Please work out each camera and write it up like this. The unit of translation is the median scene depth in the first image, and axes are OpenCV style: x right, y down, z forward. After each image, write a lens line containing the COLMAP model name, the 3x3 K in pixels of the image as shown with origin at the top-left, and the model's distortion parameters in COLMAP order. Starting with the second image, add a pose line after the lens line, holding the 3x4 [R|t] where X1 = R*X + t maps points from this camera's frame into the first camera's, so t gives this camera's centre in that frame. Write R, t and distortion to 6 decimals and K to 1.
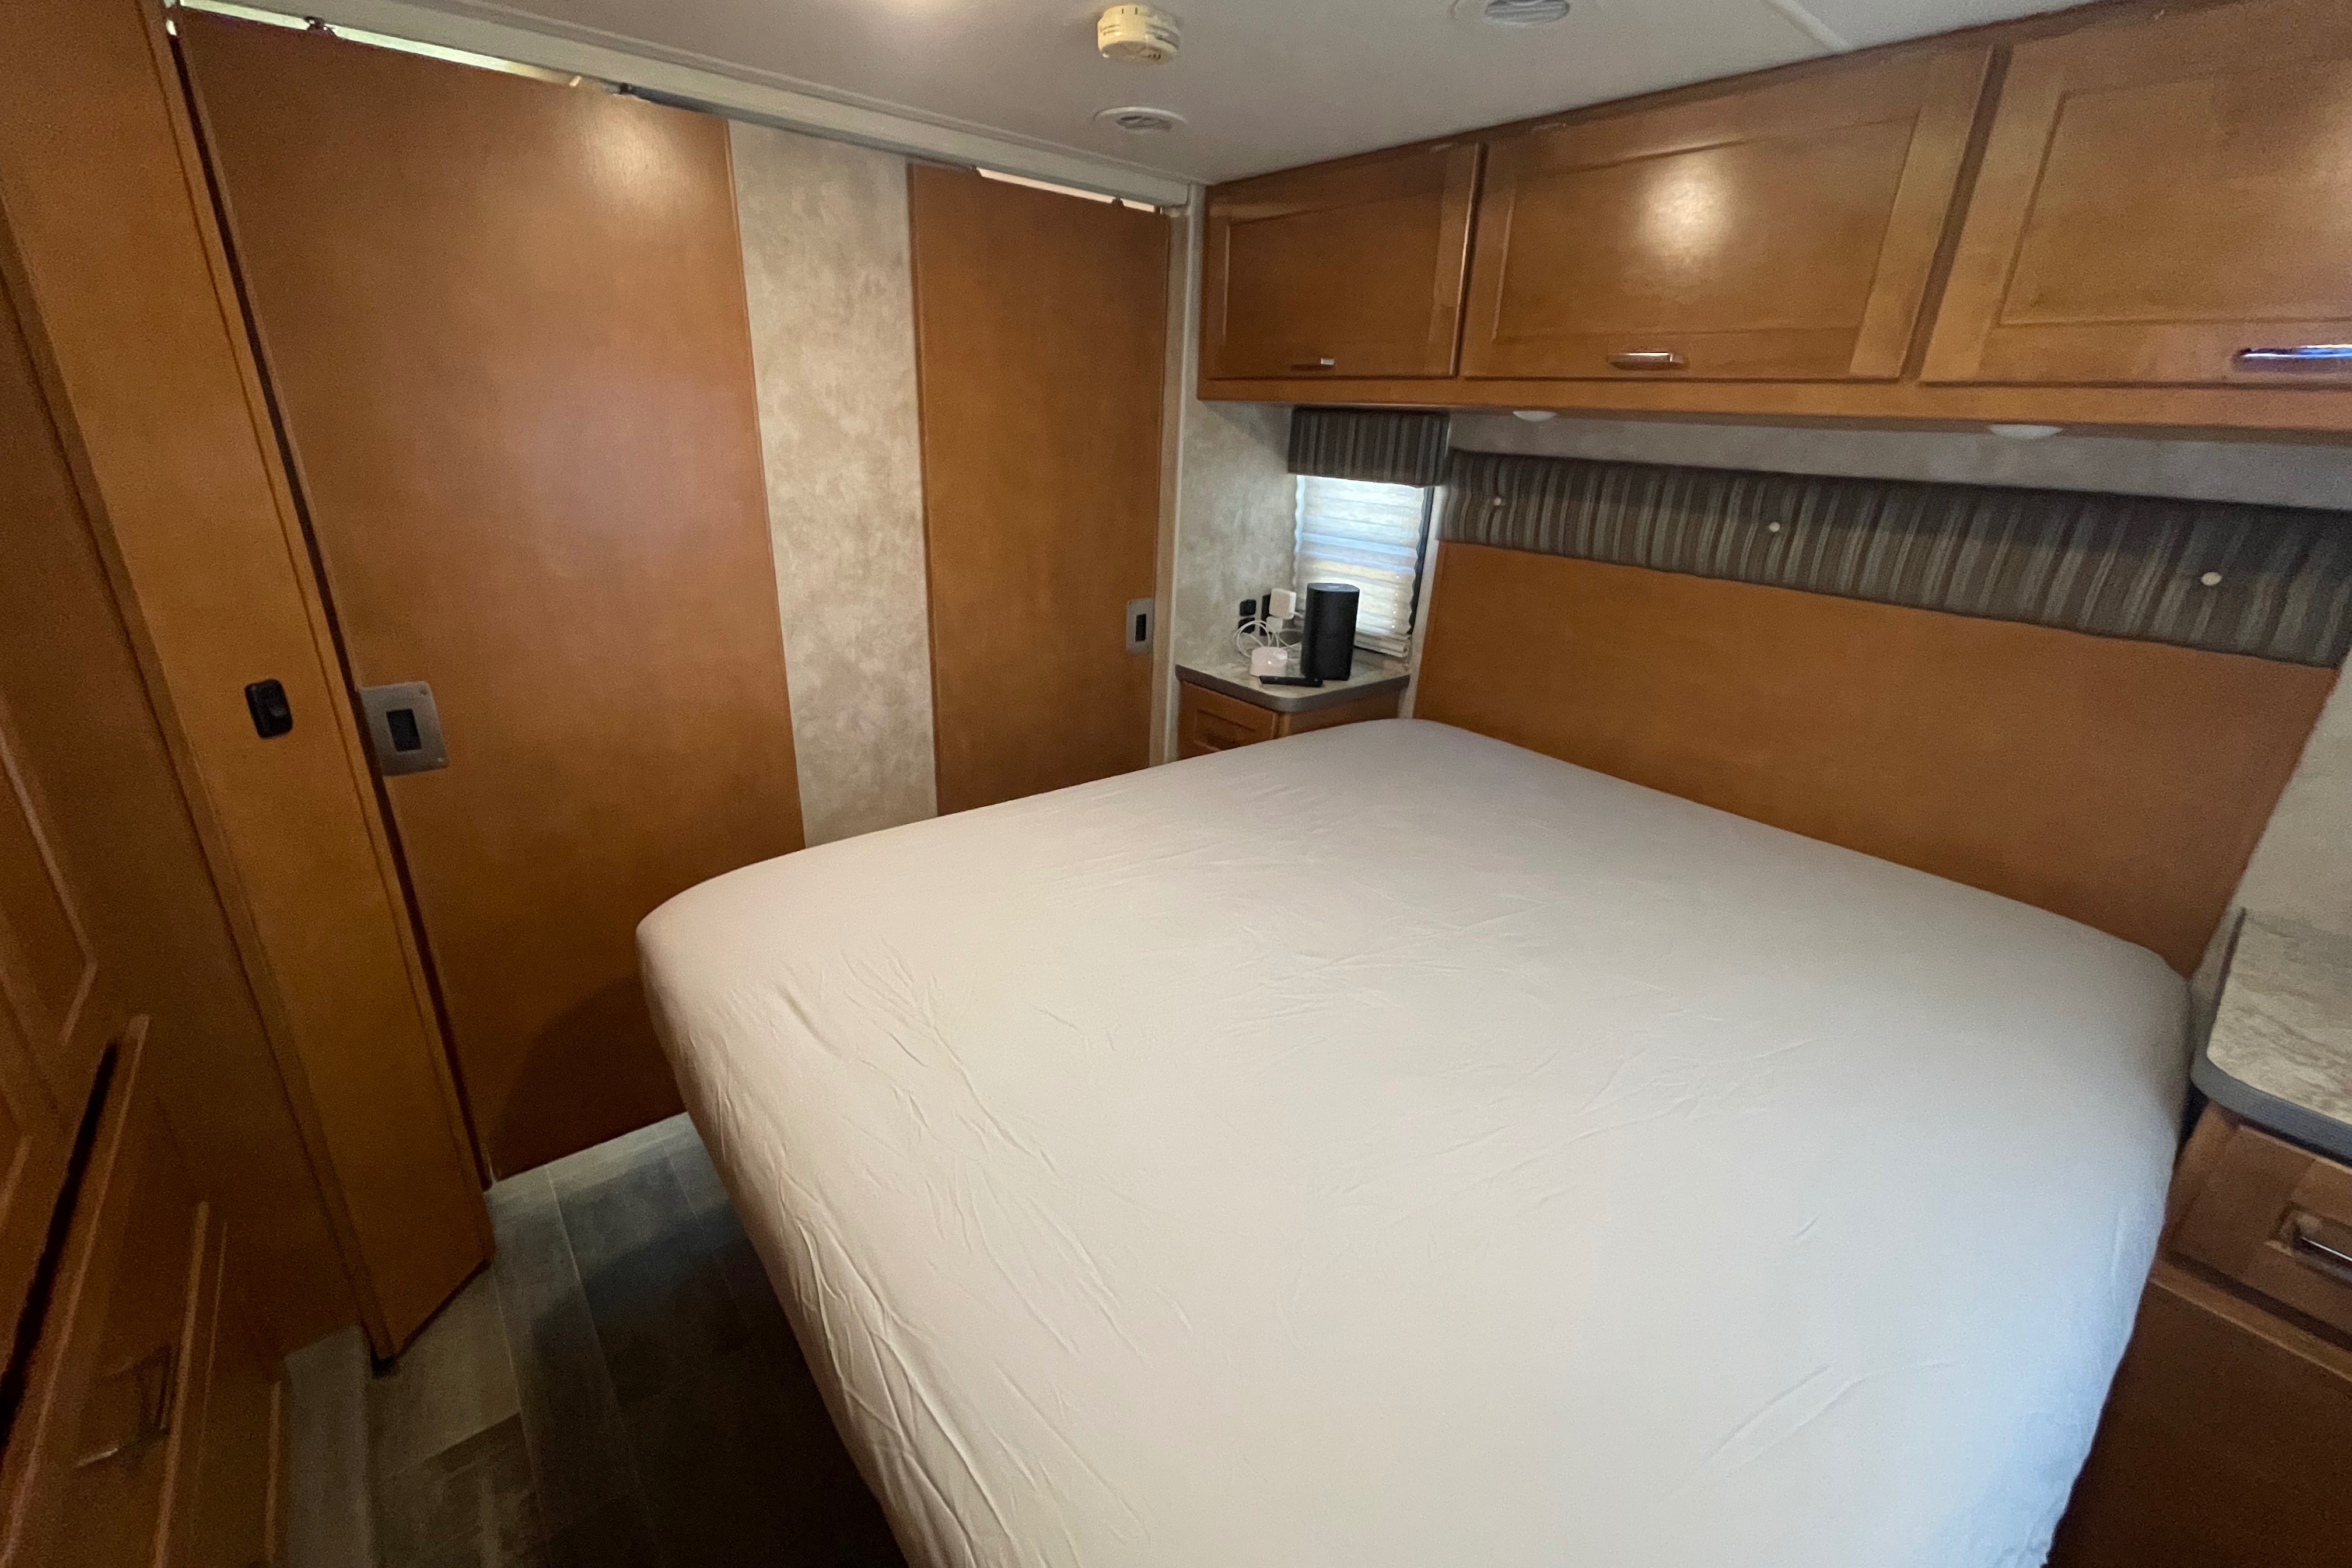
lens RADIAL K [[958.8, 0, 1160.7], [0, 958.8, 779.6], [0, 0, 1]] dist [-0.003683, 0.000054]
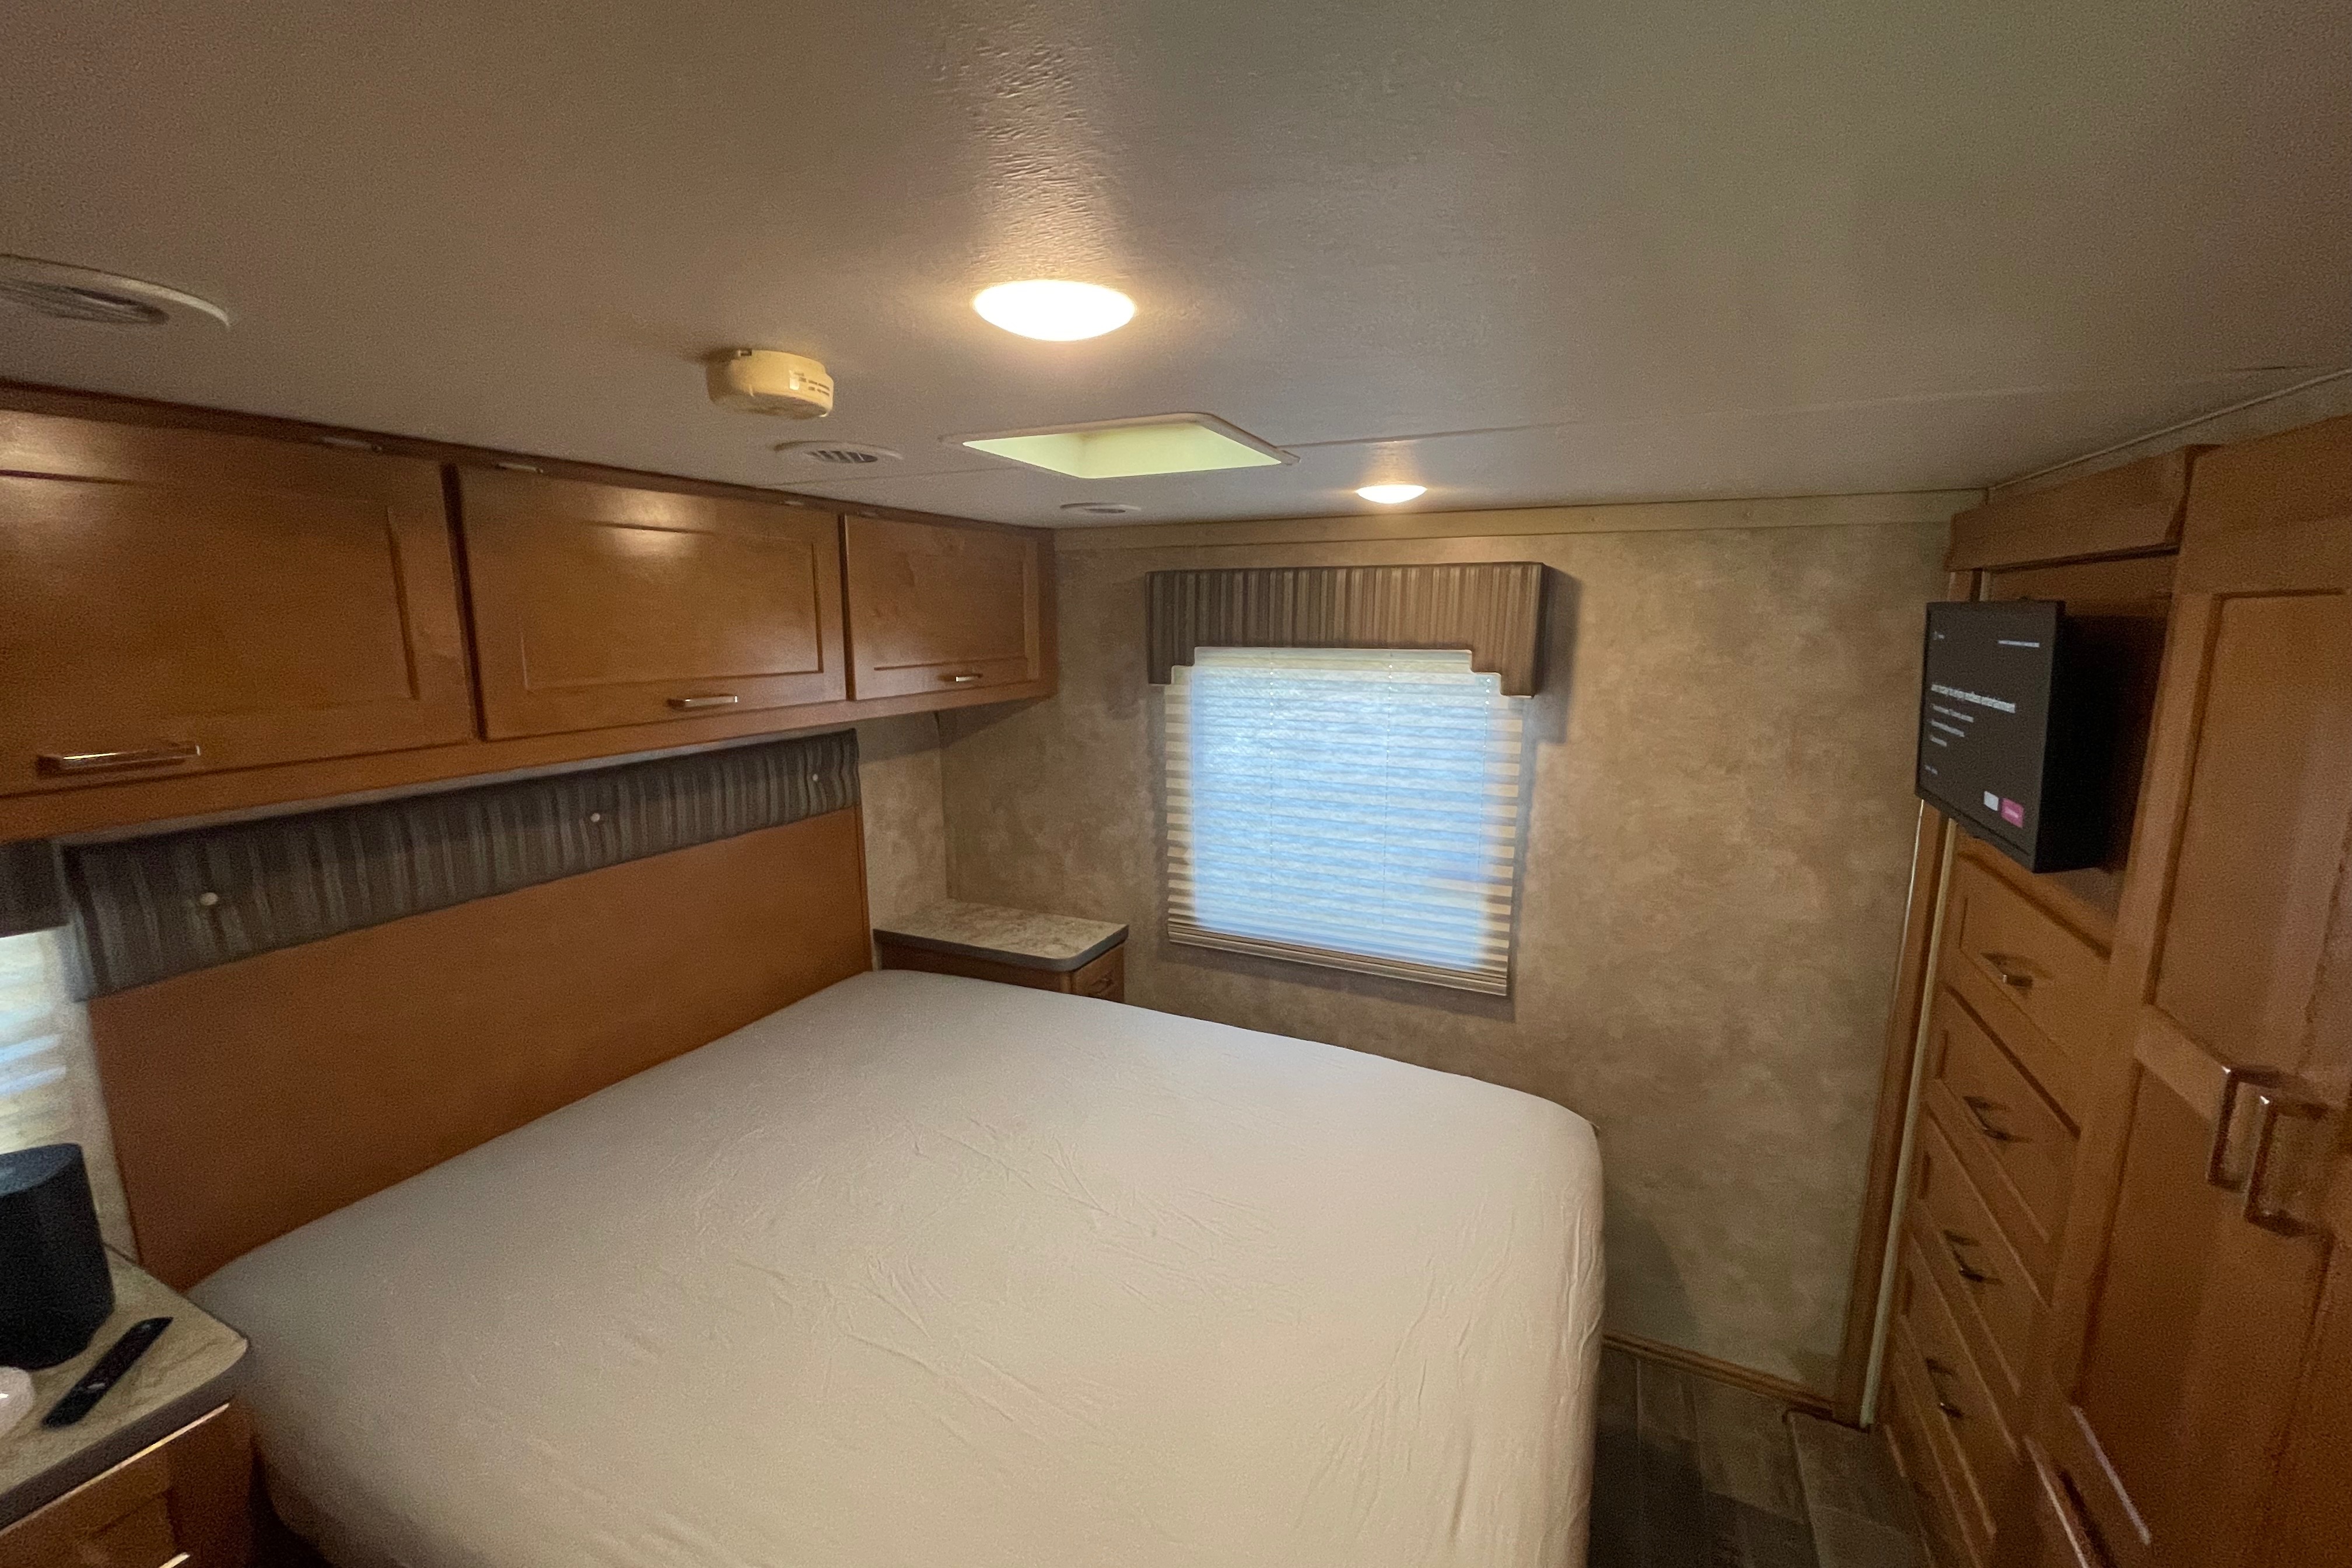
lens RADIAL K [[958.8, 0, 1175.8], [0, 958.8, 784.8], [0, 0, 1]] dist [-0.003683, 0.000054]
pose [[-0.238386, -0.141546, 0.960800, -0.677838], [0.461682, 0.853865, 0.240341, -0.281502], [-0.854413, 0.500878, -0.138200, 0.612520]]
